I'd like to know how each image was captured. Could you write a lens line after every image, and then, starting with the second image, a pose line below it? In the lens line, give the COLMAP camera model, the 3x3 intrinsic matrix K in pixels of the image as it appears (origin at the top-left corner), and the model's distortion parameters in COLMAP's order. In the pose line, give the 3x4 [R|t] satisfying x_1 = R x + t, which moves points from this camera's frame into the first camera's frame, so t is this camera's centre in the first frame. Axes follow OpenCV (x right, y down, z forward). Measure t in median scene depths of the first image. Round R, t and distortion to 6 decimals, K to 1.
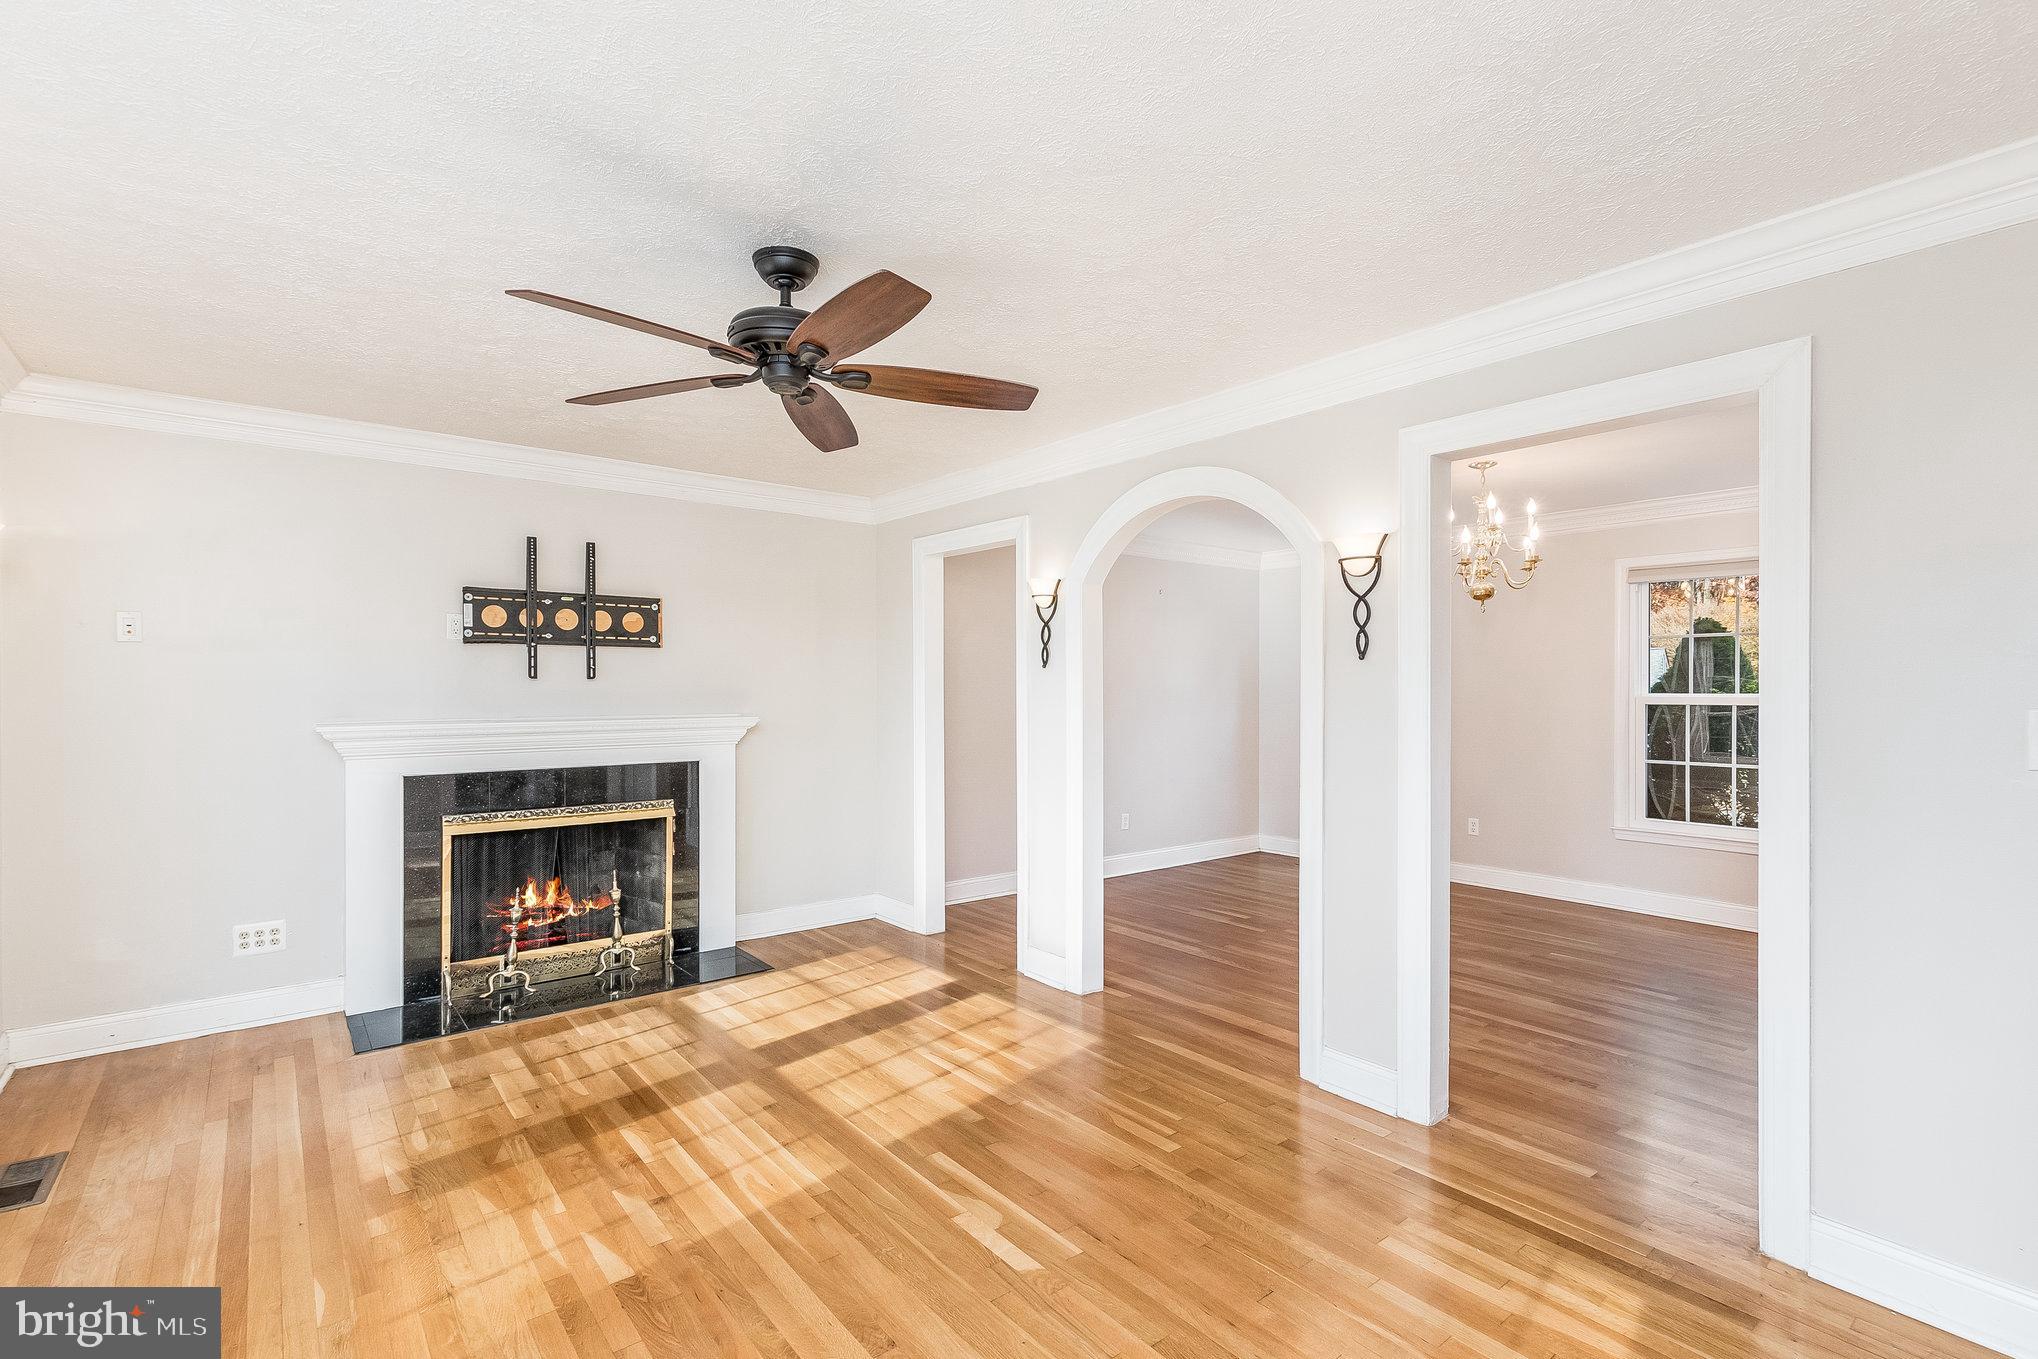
lens RADIAL K [[968.6, 0, 1032.9], [0, 968.6, 685.6], [0, 0, 1]] dist [-0.001073, -0.001680]
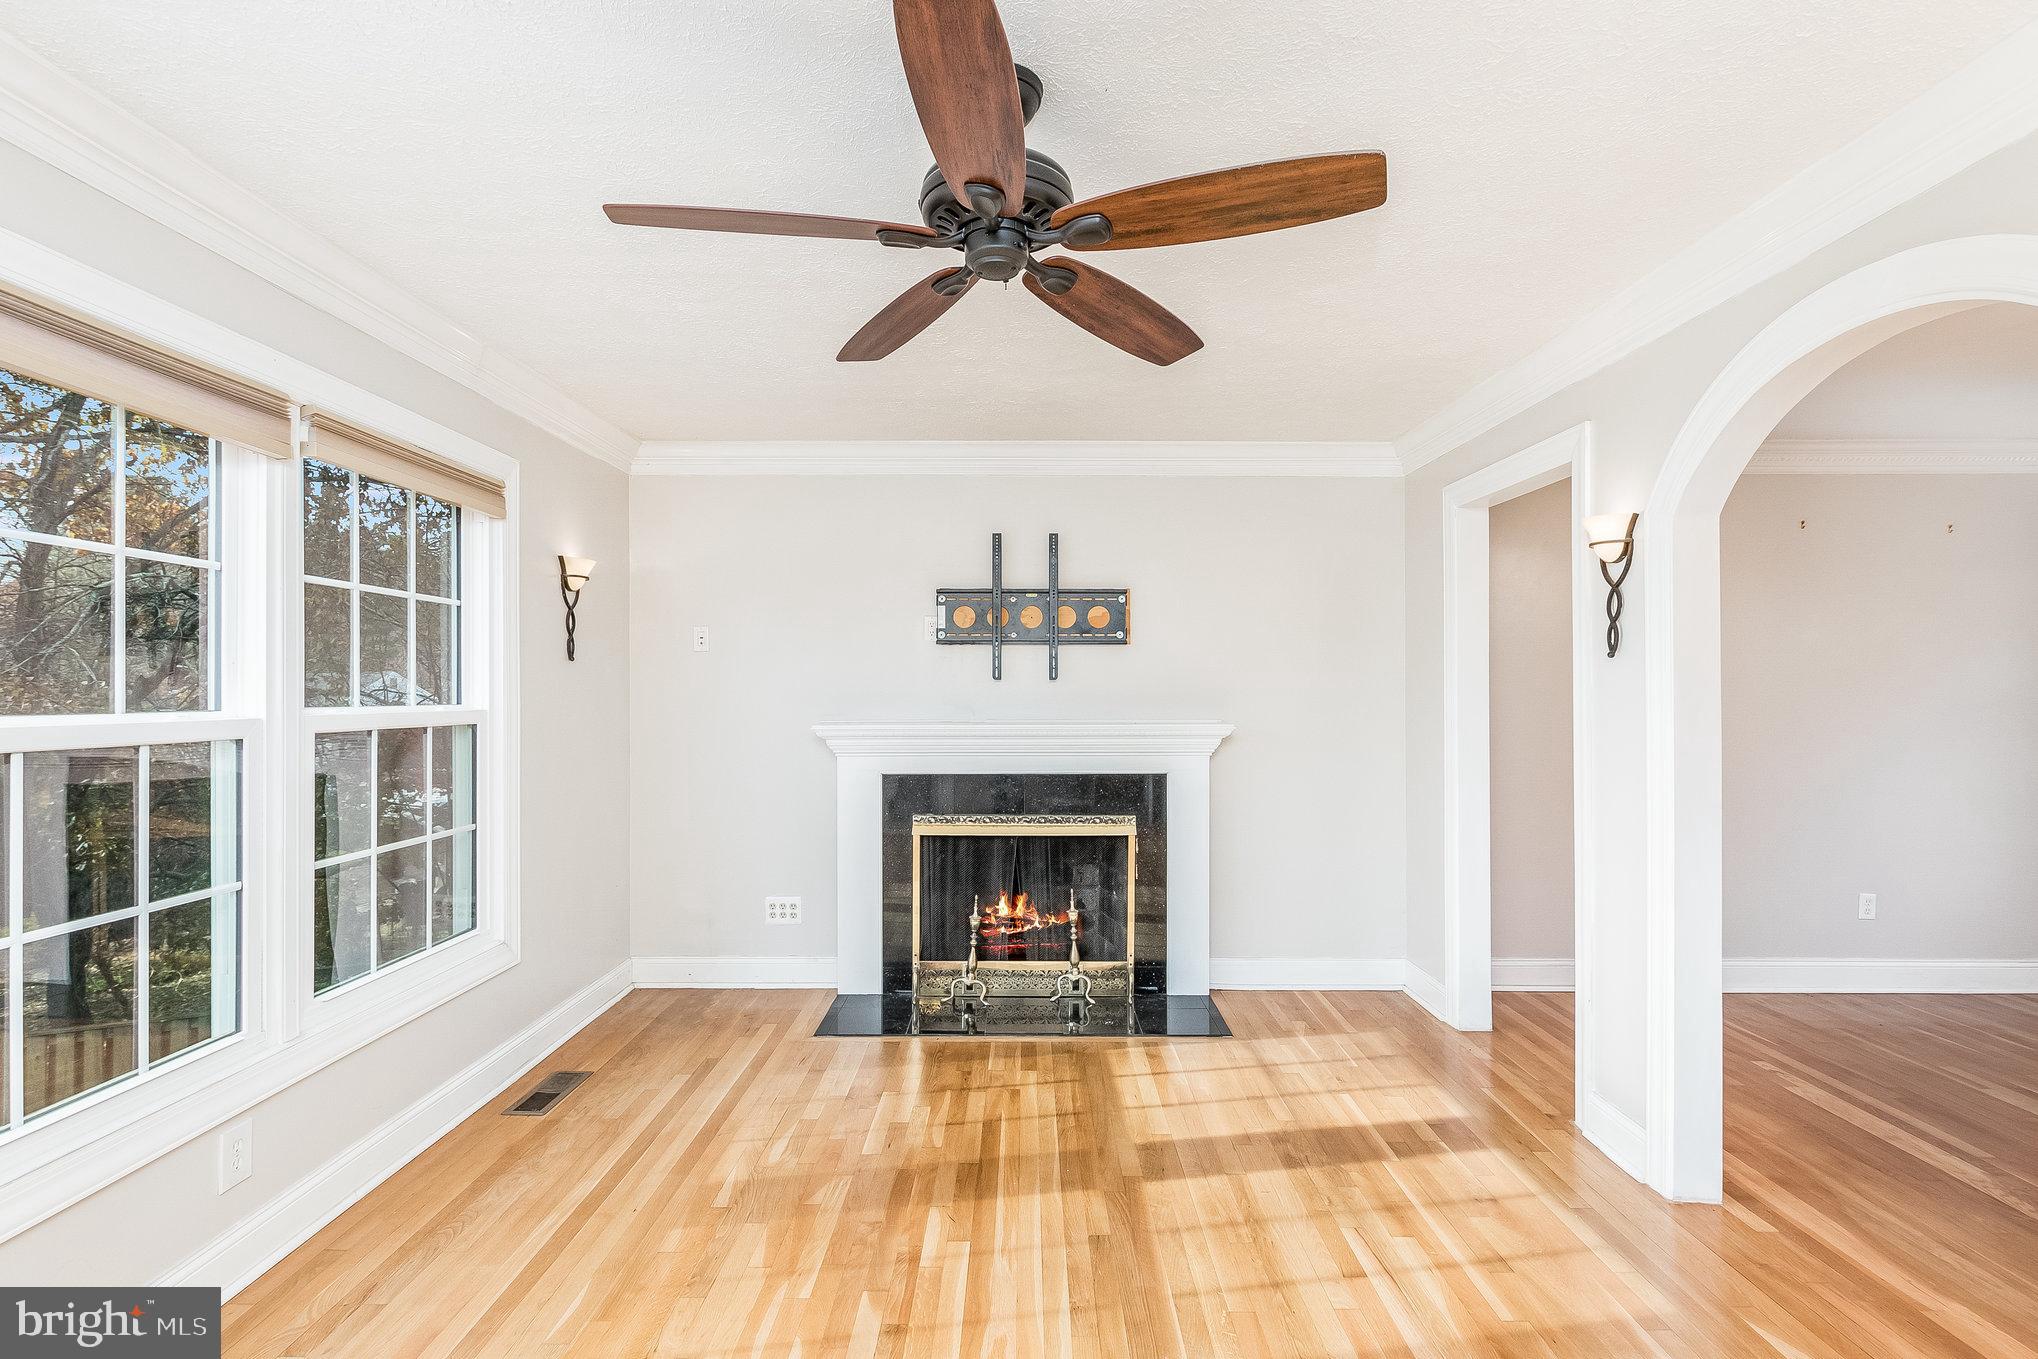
lens RADIAL K [[968.6, 0, 1026.5], [0, 968.6, 682.1], [0, 0, 1]] dist [-0.001073, -0.001680]
pose [[0.762672, -0.004721, -0.646768, 0.133795], [0.000670, 0.999979, -0.006510, 0.001680], [0.646785, 0.004531, 0.762659, 0.284513]]
